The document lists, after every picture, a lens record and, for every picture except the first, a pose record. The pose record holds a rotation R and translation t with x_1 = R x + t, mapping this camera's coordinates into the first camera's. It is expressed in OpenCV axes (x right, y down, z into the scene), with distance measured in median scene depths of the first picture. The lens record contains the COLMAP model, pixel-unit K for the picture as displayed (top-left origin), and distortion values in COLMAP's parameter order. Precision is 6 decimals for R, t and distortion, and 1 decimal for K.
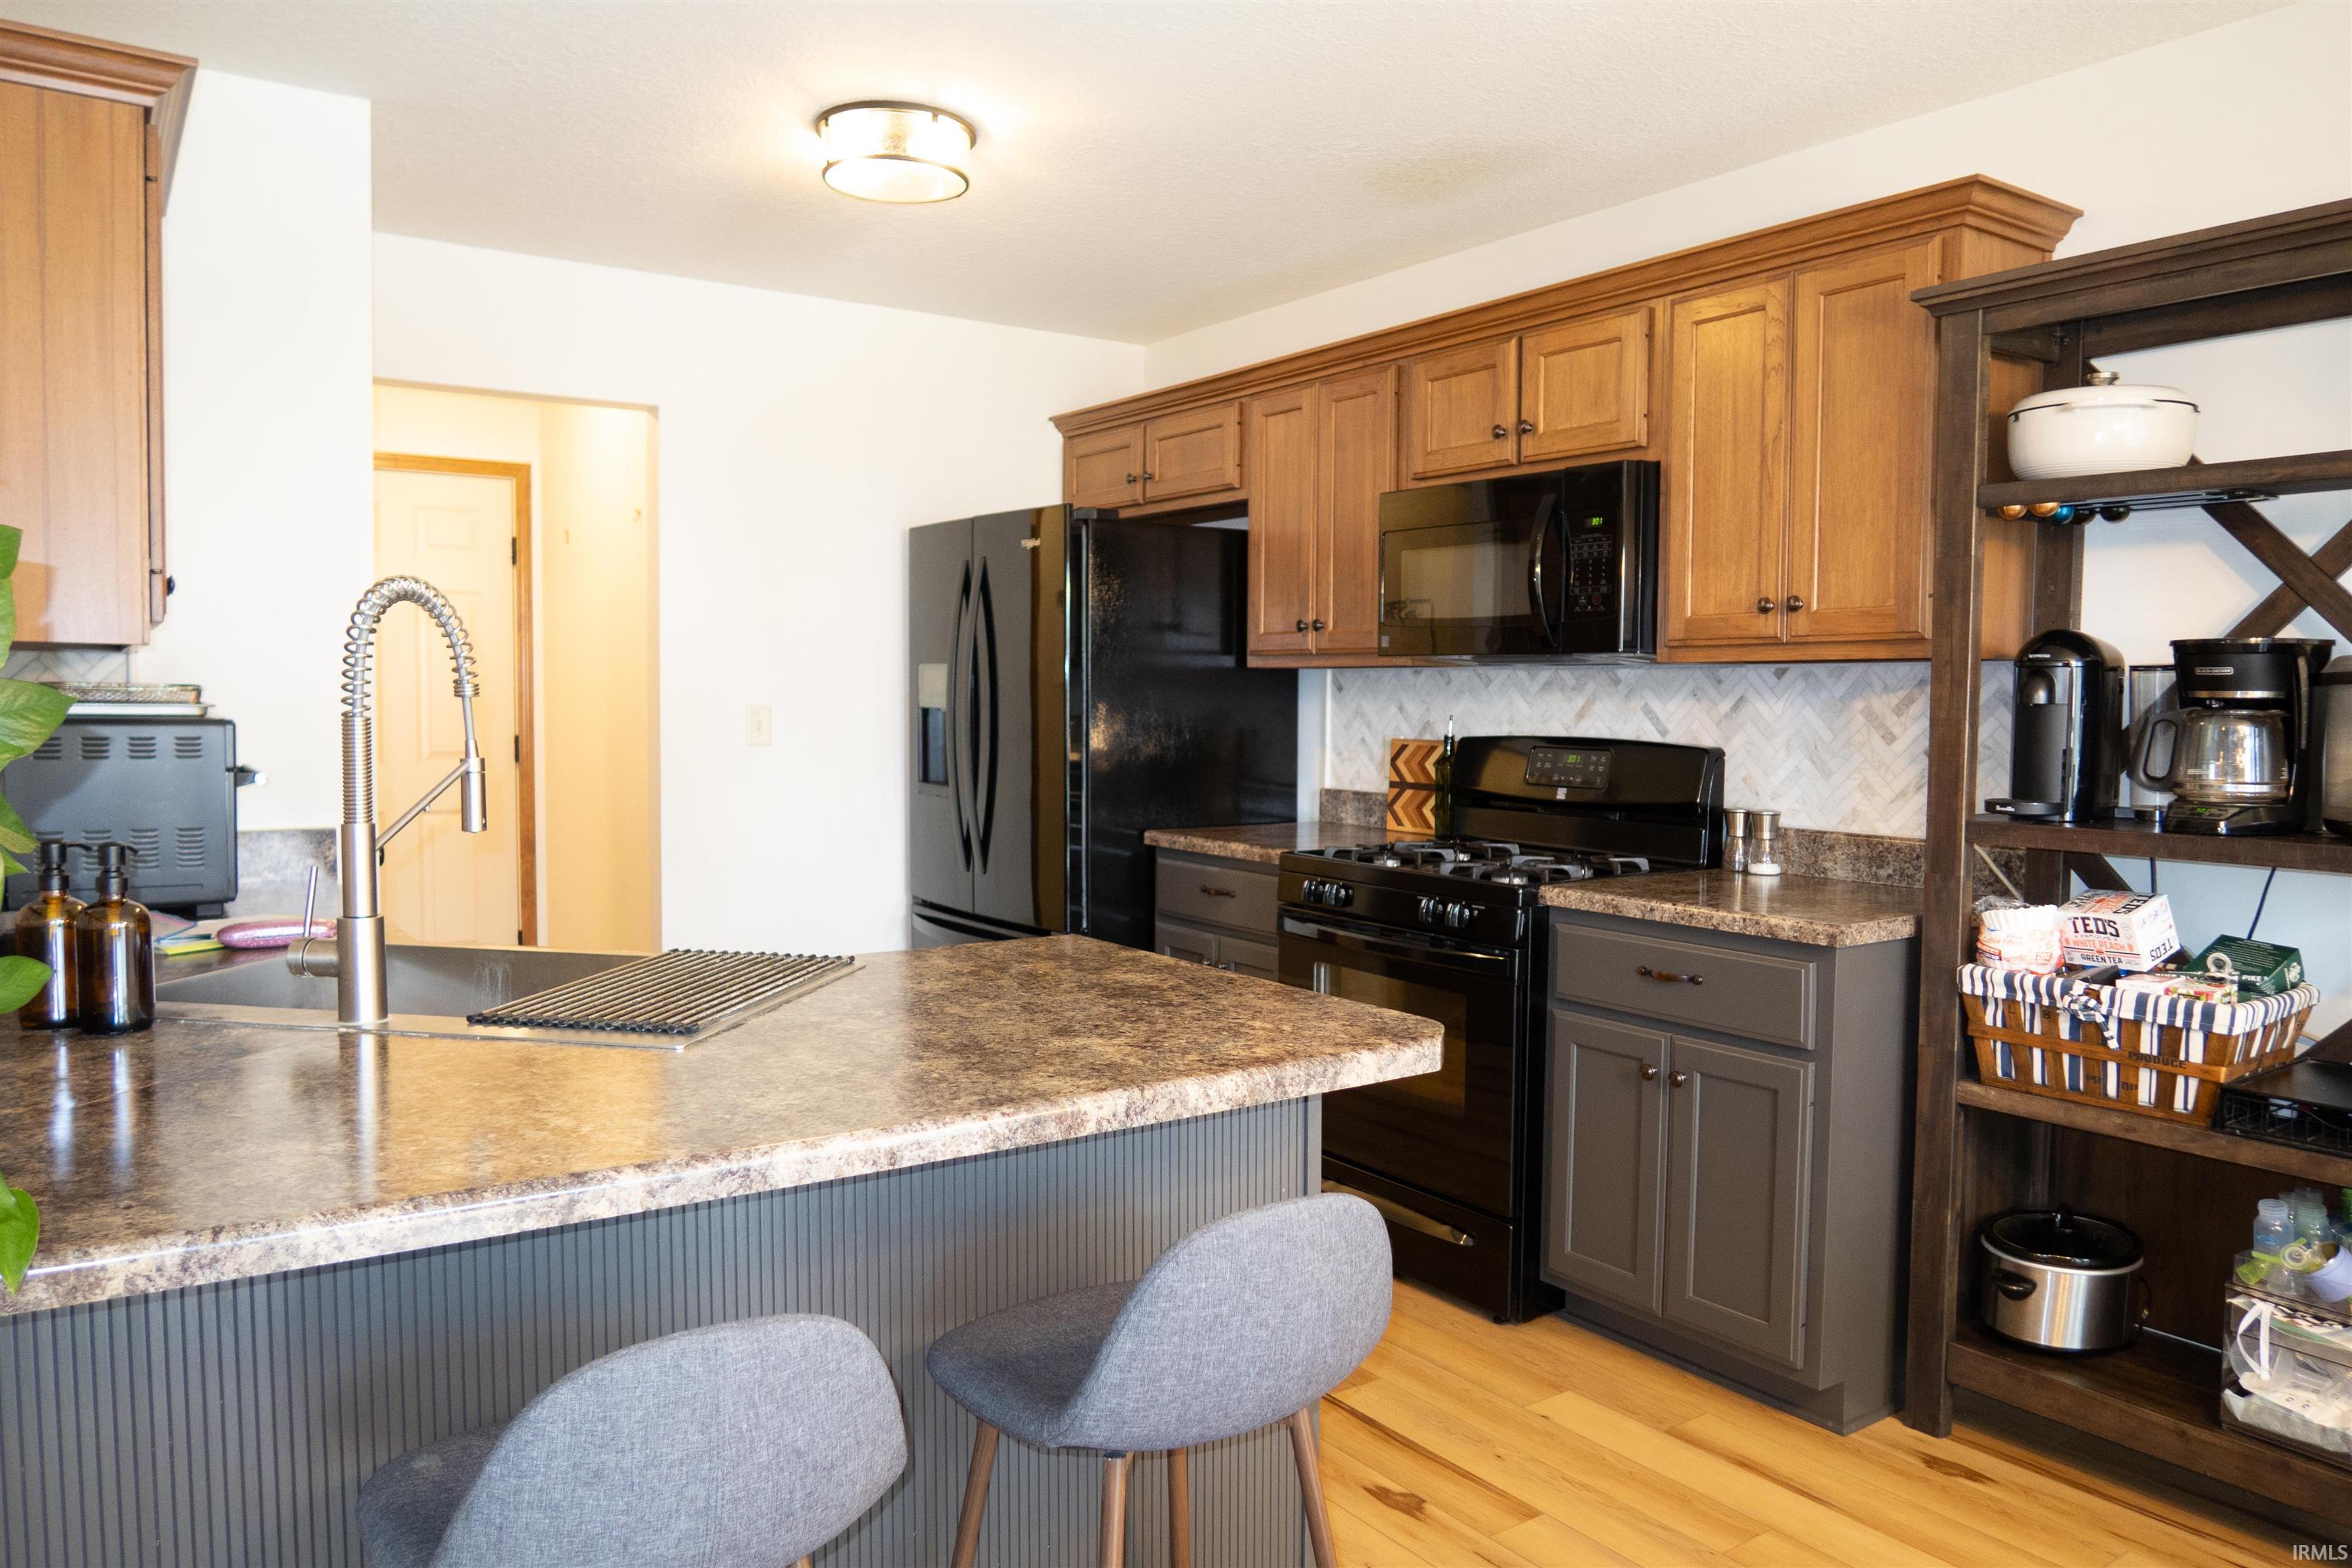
lens RADIAL K [[1619.7, 0, 1171.4], [0, 1619.7, 789.4], [0, 0, 1]] dist [-0.021418, 0.001916]
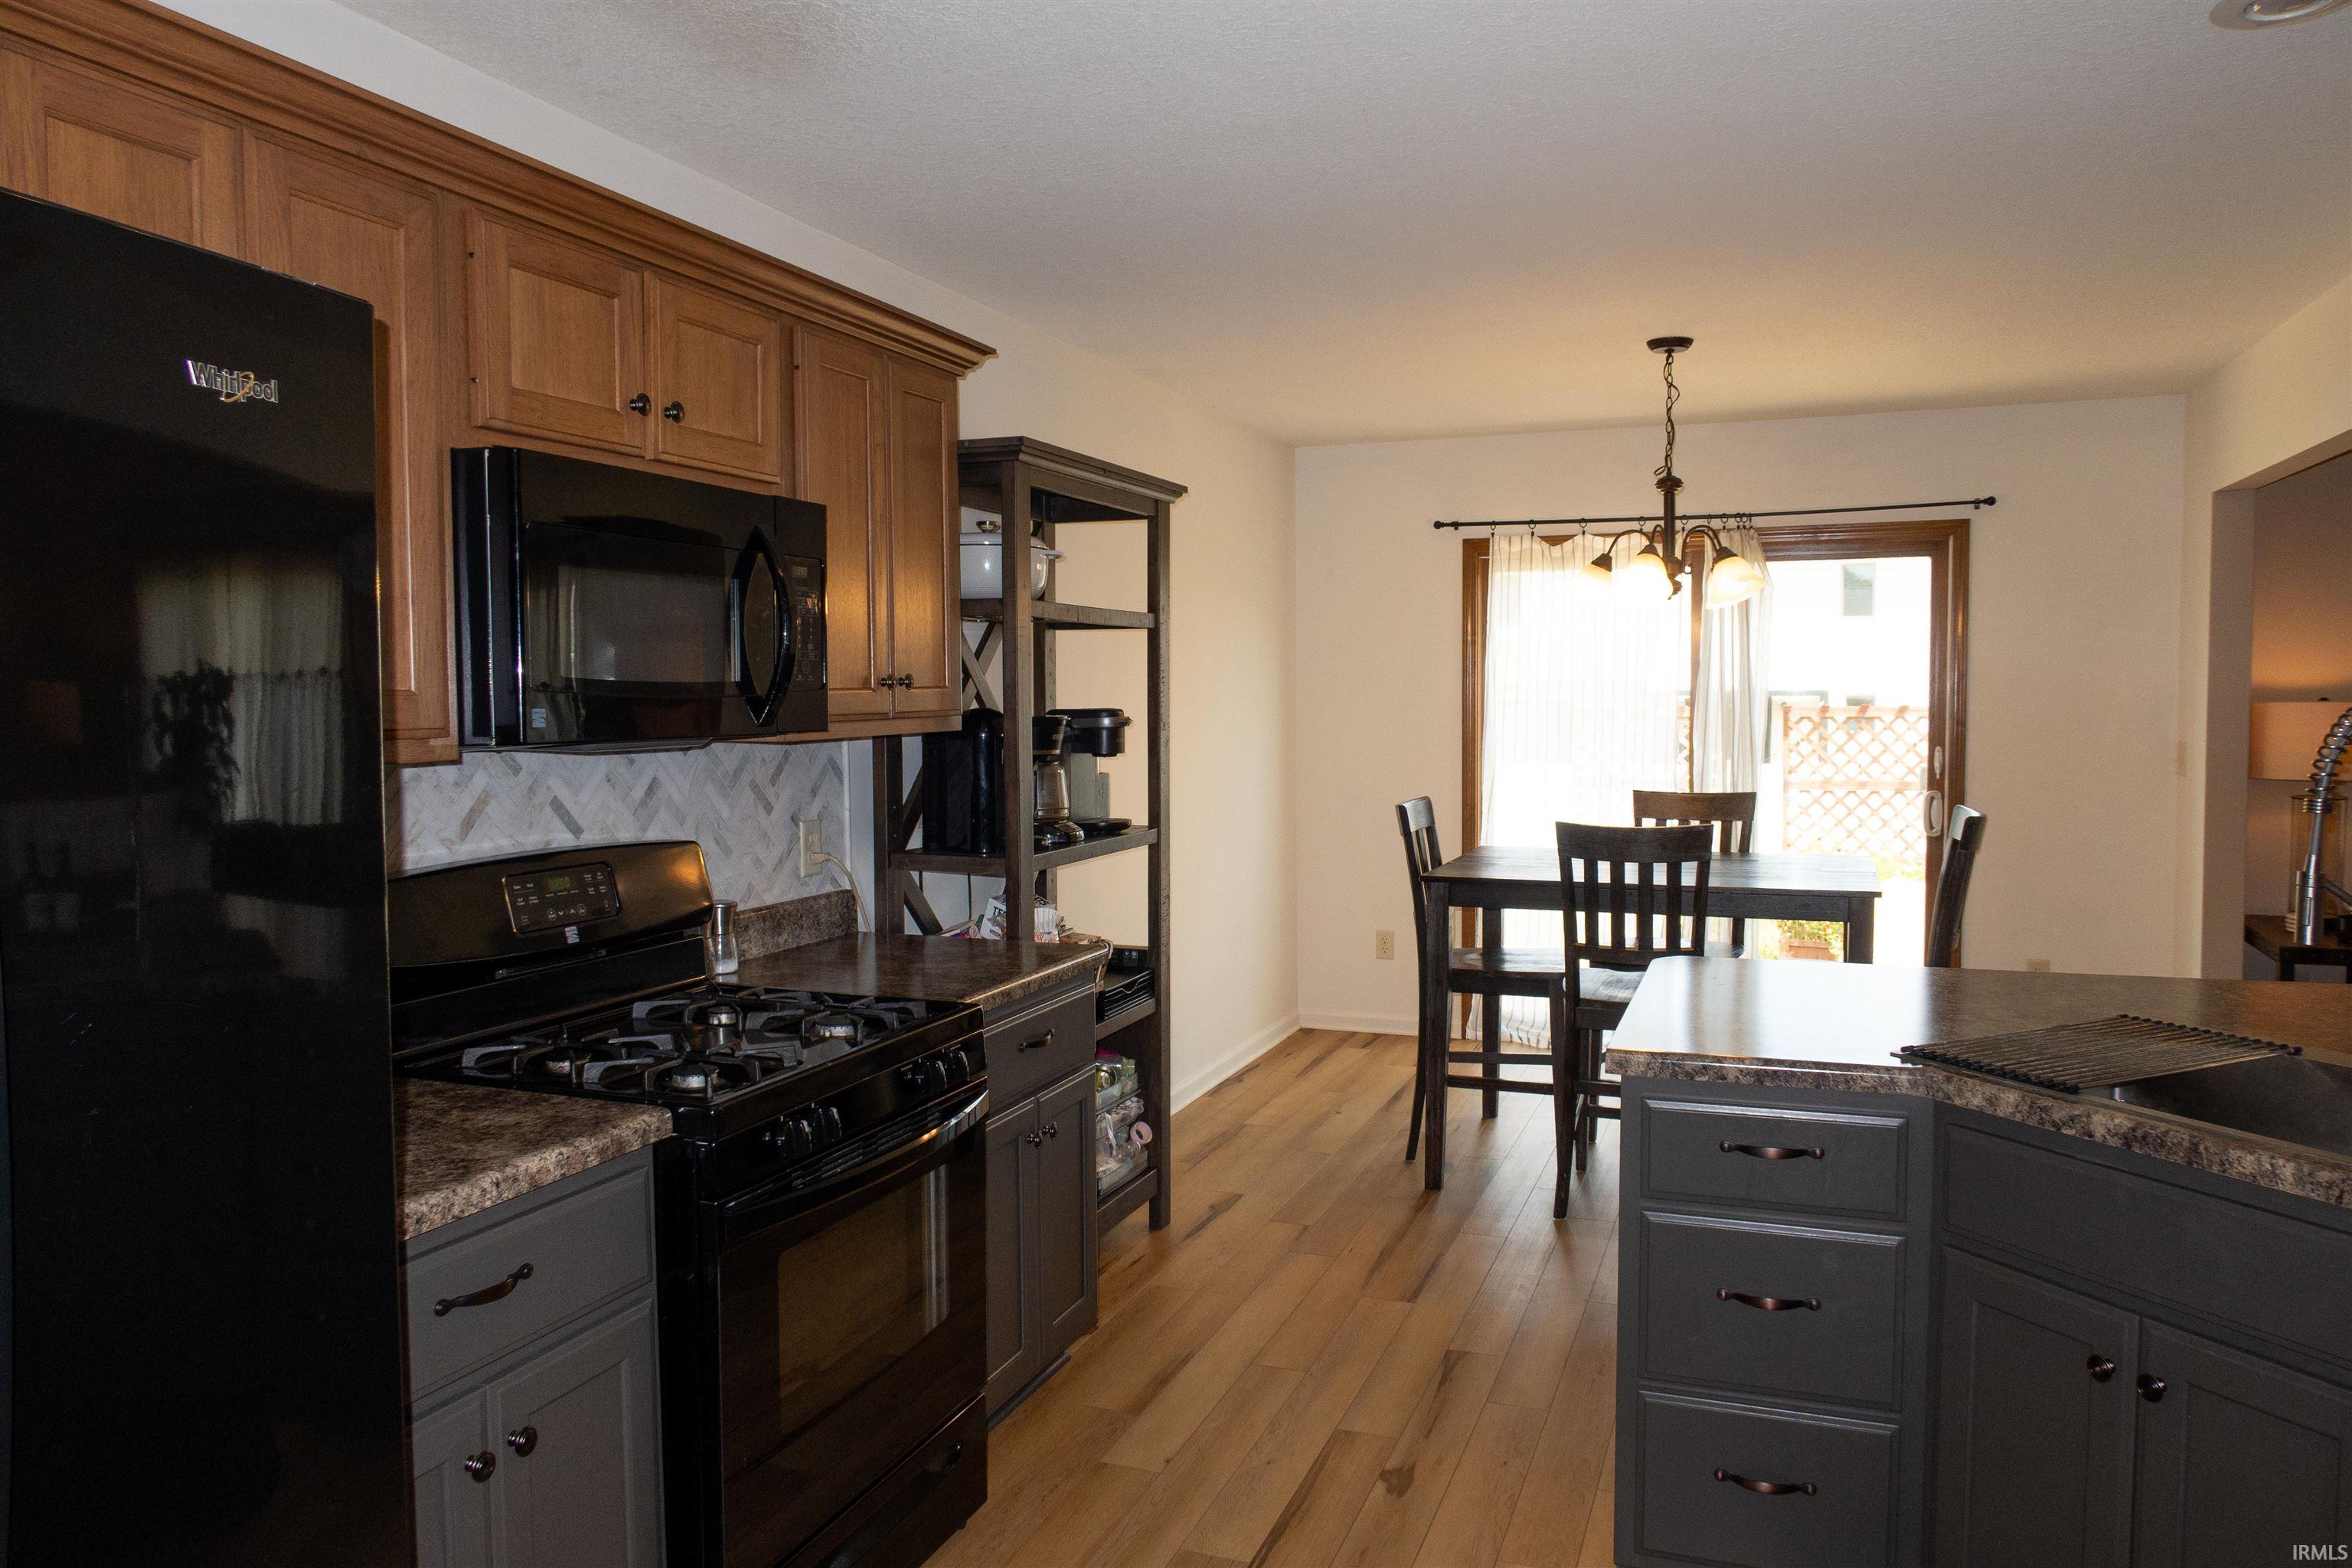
lens RADIAL K [[1651.0, 0, 1187.8], [0, 1651.0, 795.0], [0, 0, 1]] dist [0.001588, 0.002802]
pose [[-0.566692, -0.057853, 0.821896, -0.640979], [0.050015, 0.993277, 0.104401, -0.155256], [-0.822410, 0.100271, -0.559989, 1.561614]]
